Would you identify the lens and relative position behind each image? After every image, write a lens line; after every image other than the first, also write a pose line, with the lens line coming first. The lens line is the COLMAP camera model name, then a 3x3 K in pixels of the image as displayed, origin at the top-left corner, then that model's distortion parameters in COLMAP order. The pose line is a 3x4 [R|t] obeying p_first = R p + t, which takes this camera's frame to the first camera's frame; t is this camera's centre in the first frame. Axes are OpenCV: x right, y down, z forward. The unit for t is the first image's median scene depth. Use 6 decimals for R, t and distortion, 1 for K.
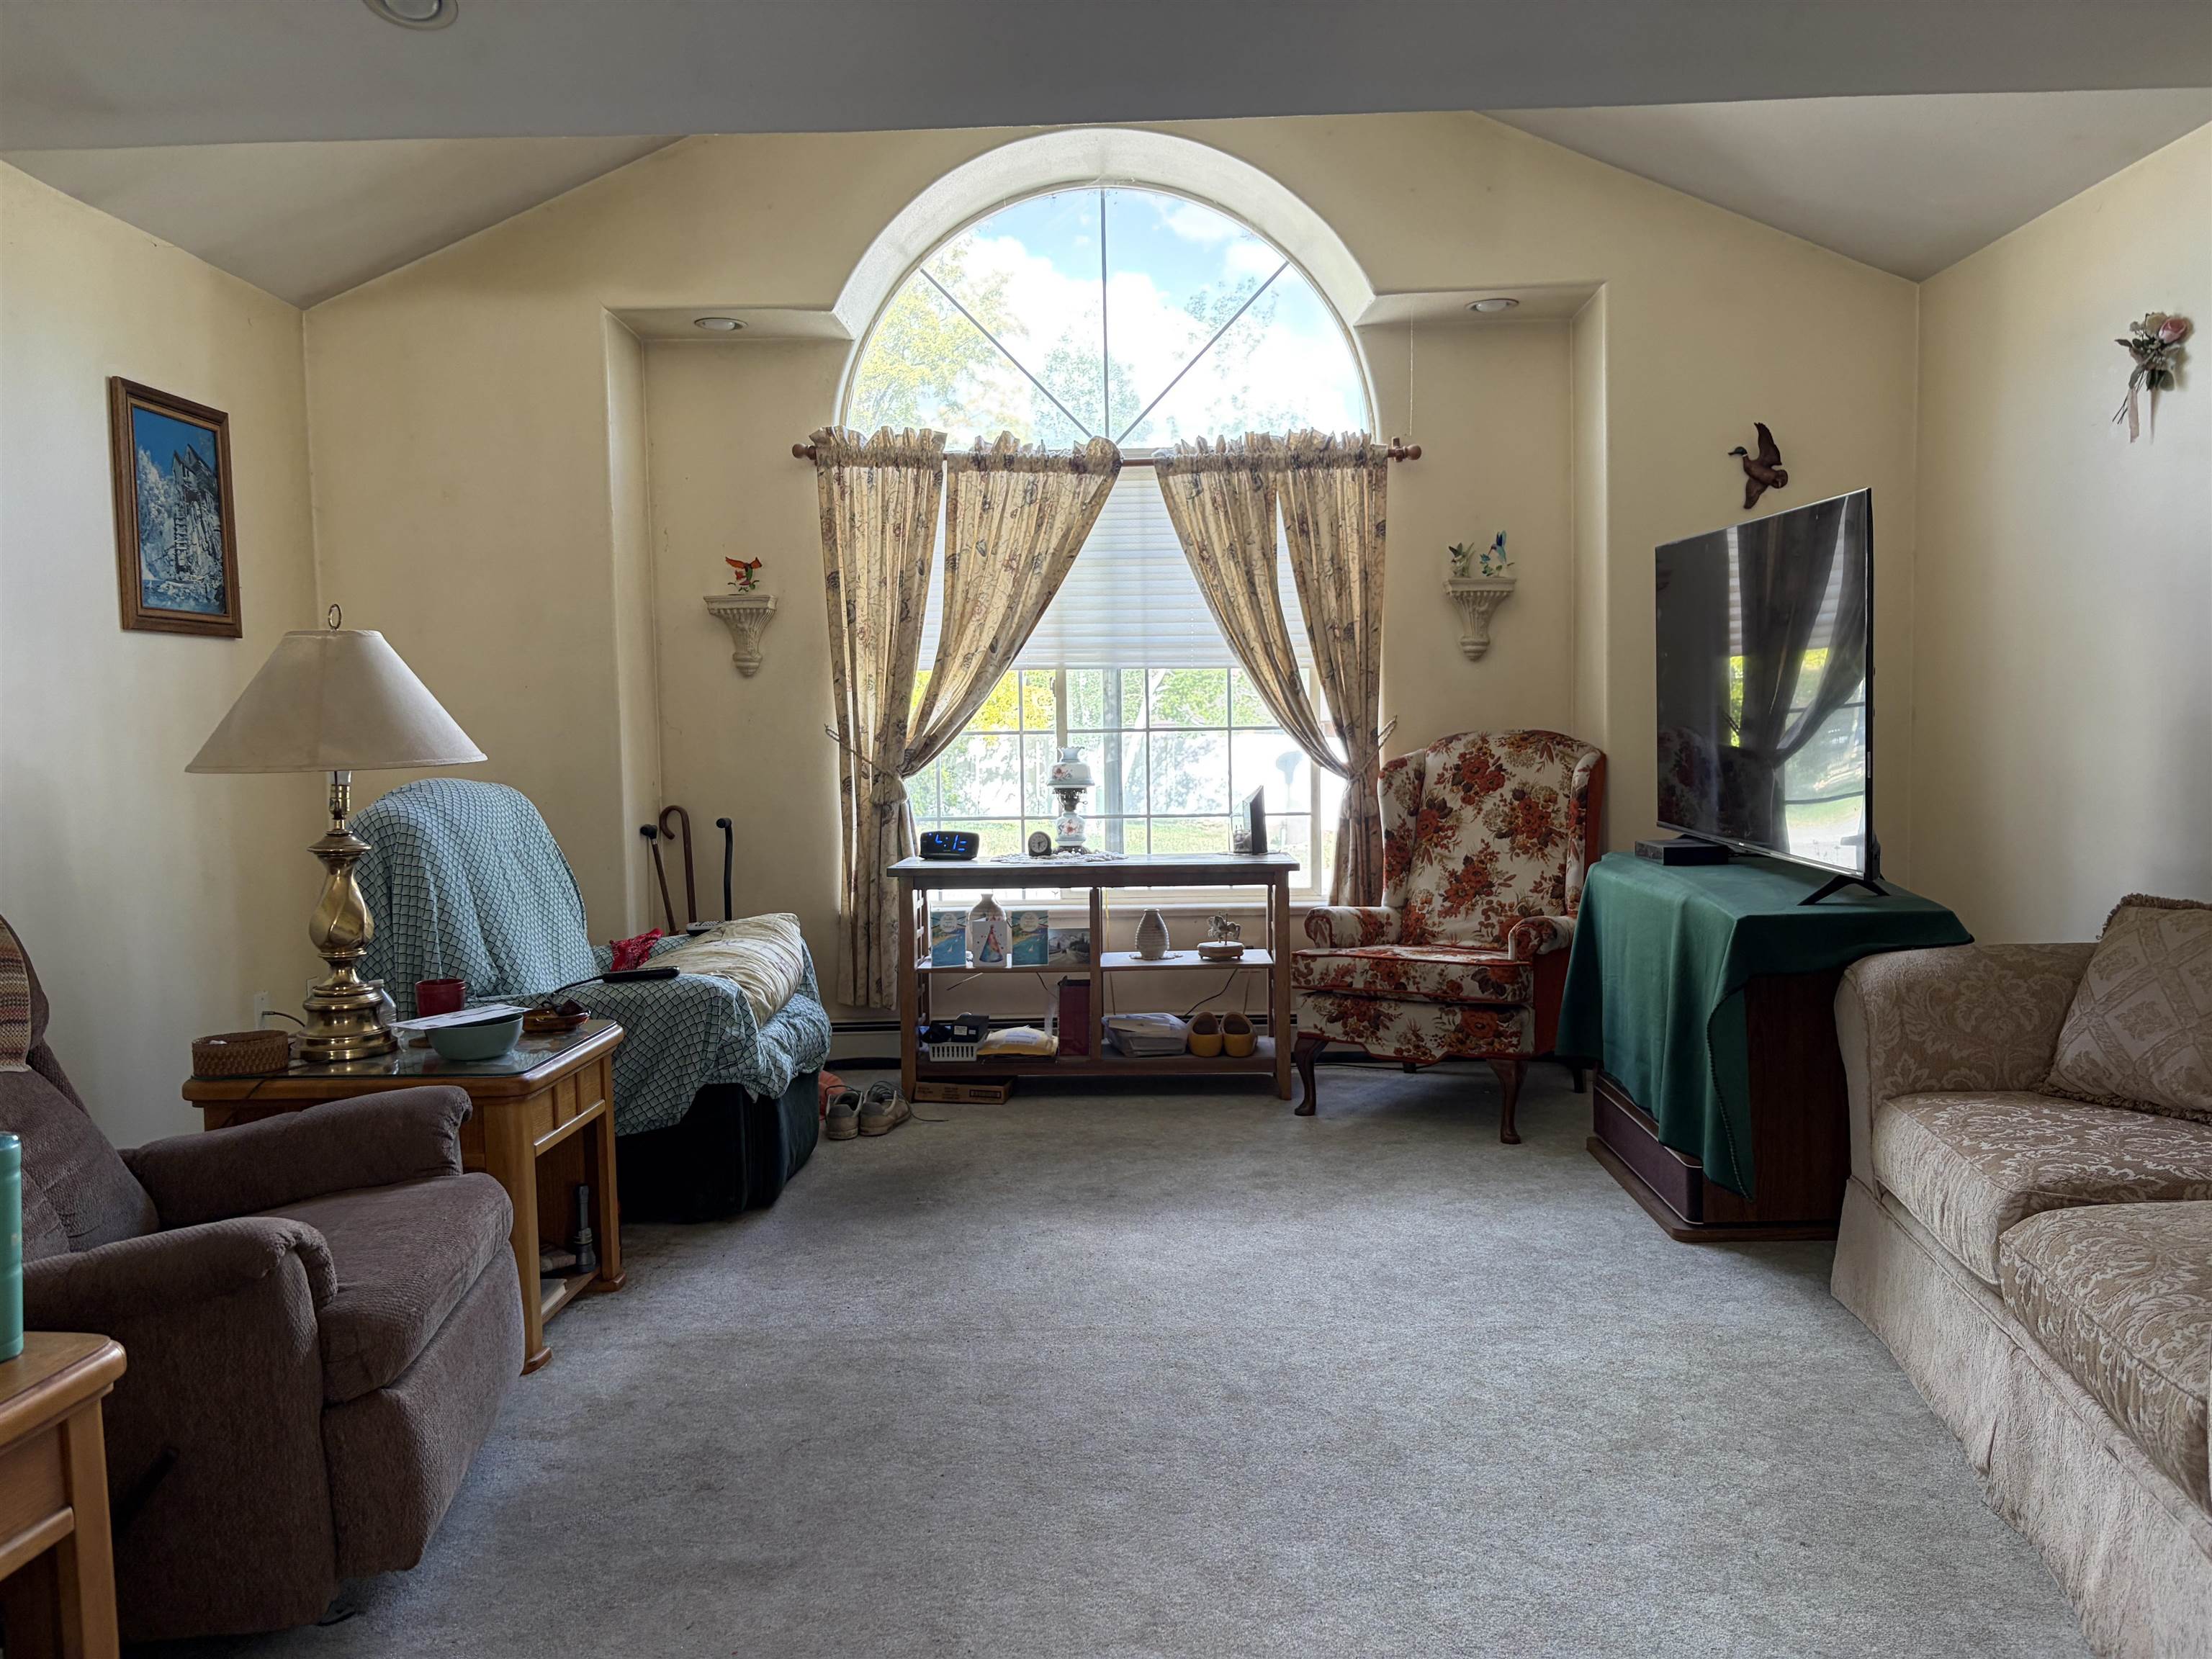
lens RADIAL K [[1702.5, 0, 1108.0], [0, 1702.5, 821.2], [0, 0, 1]] dist [0.061118, -0.052292]
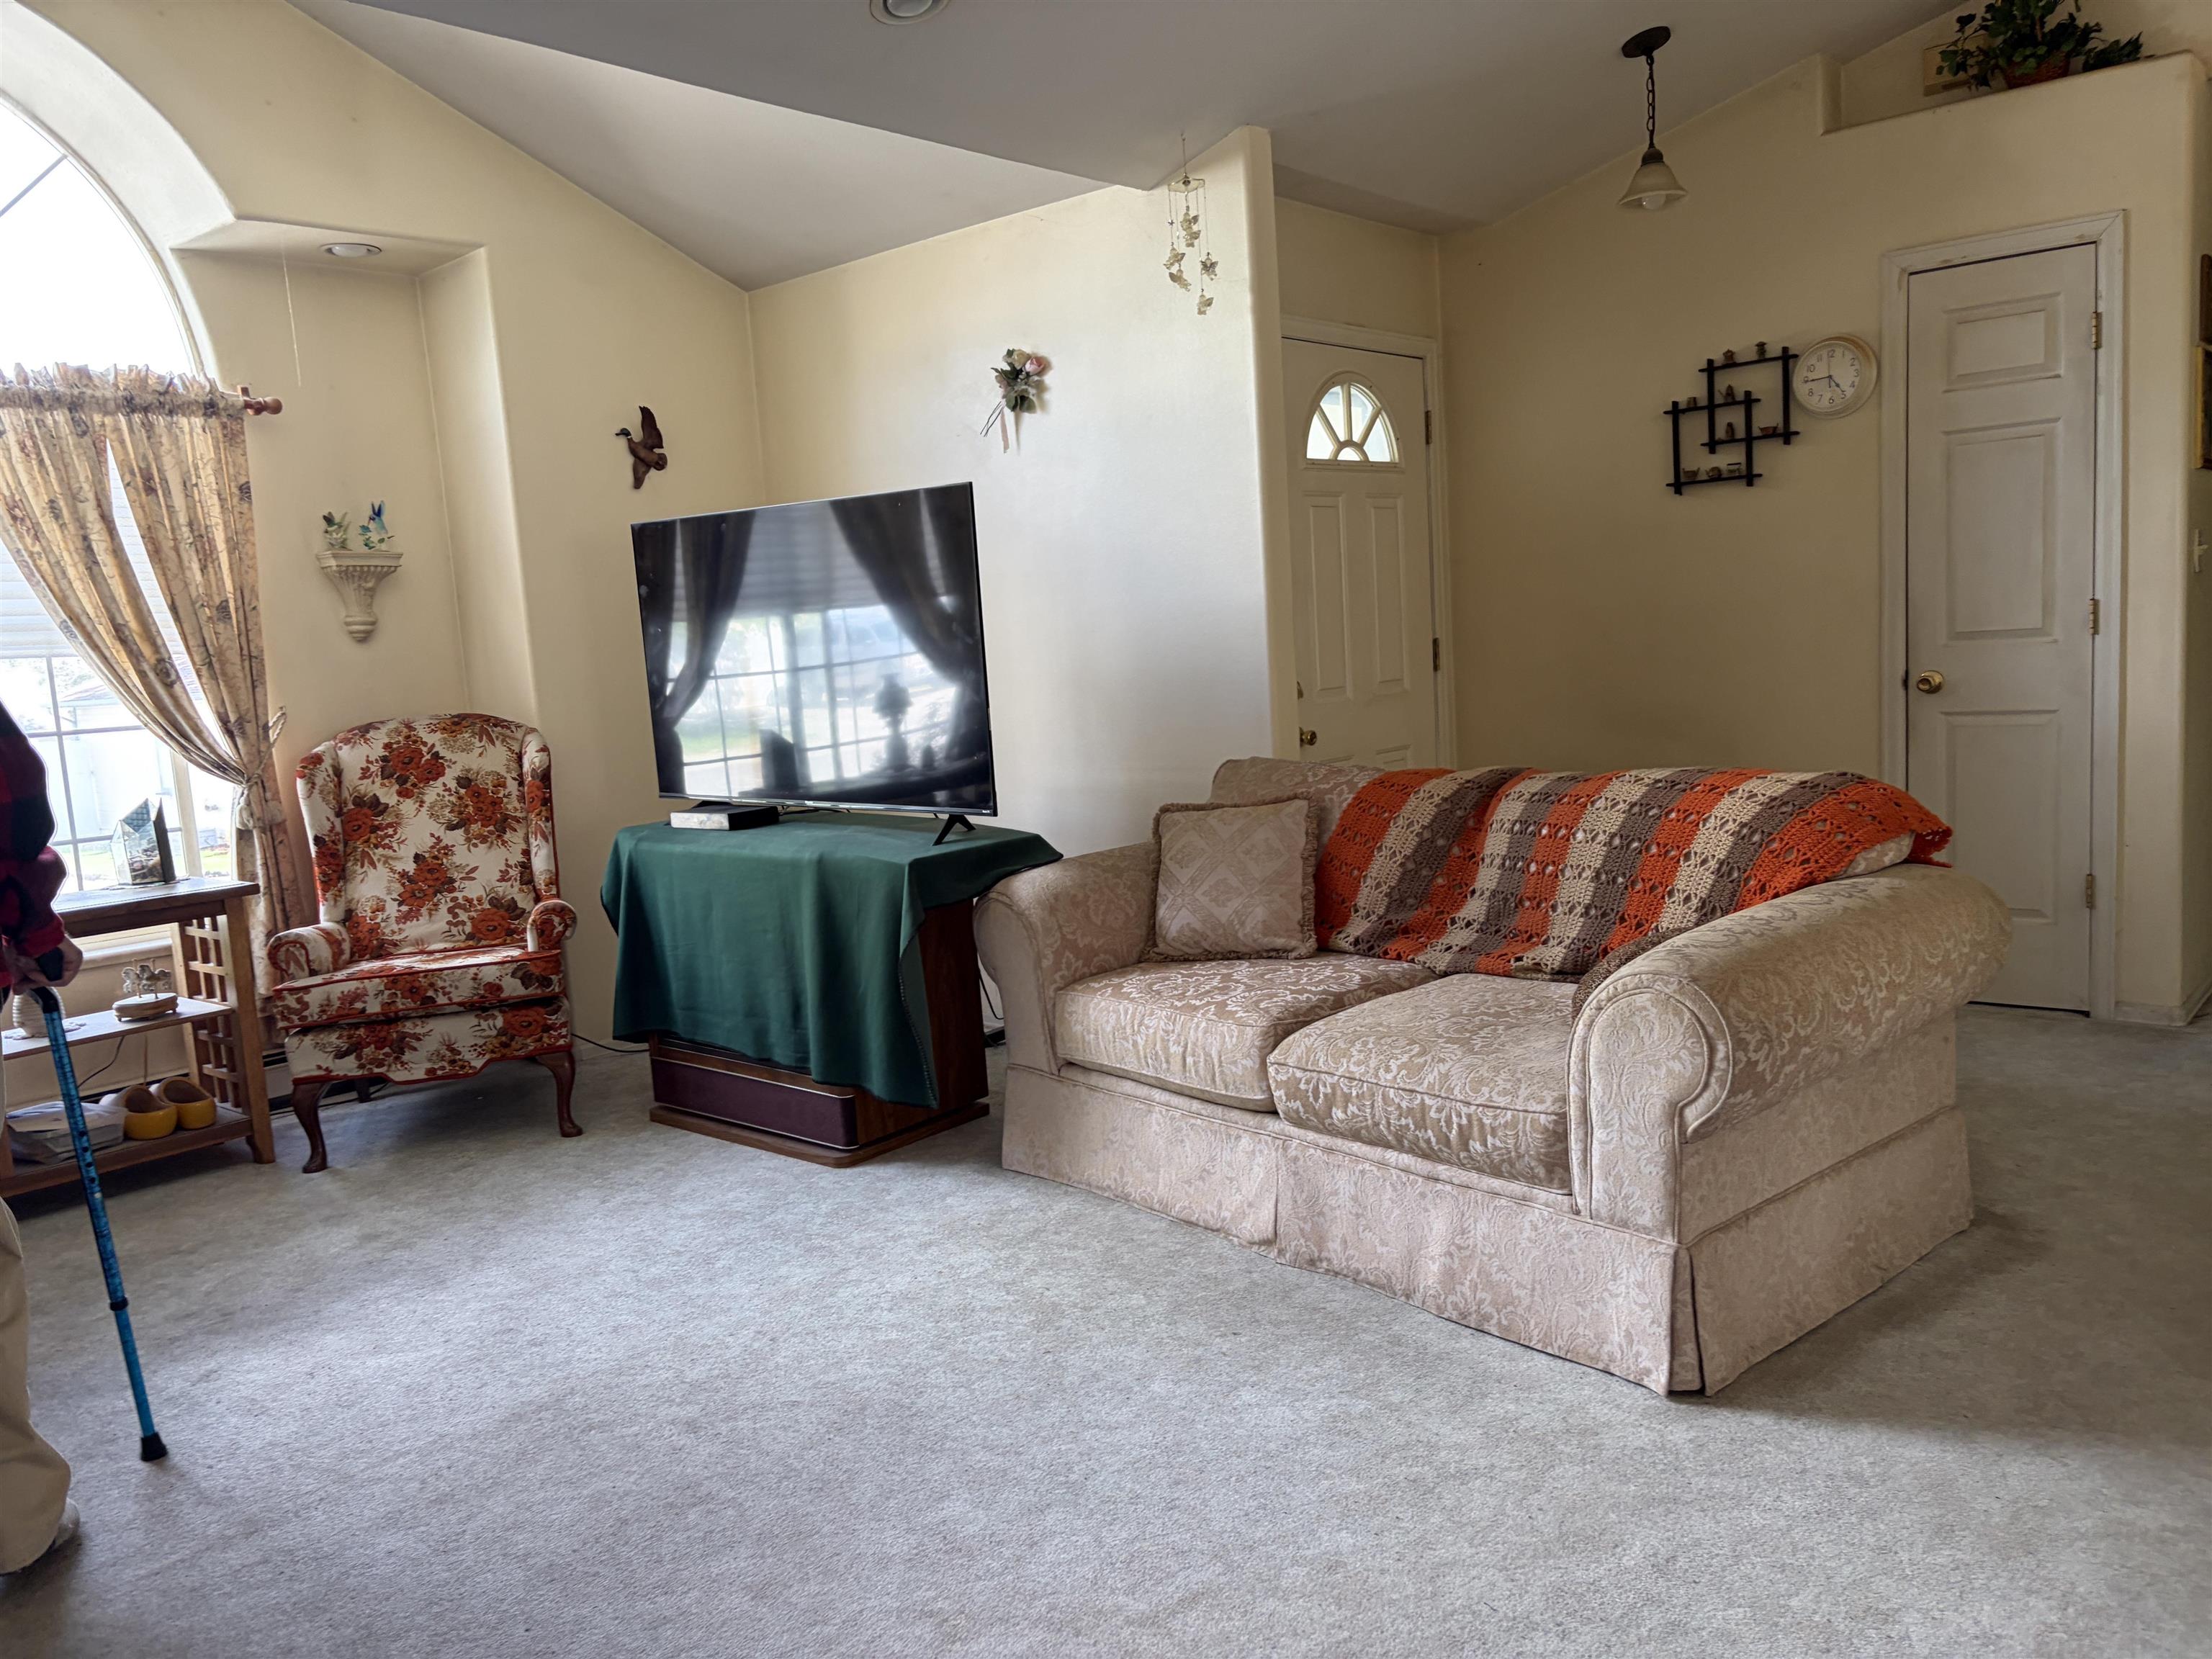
lens RADIAL K [[1702.5, 0, 1099.8], [0, 1702.5, 833.8], [0, 0, 1]] dist [0.061118, -0.052292]
pose [[0.644689, -0.113053, 0.756039, -0.280461], [0.098677, 0.993037, 0.064349, -0.015007], [-0.758049, 0.033118, 0.651356, 0.129935]]
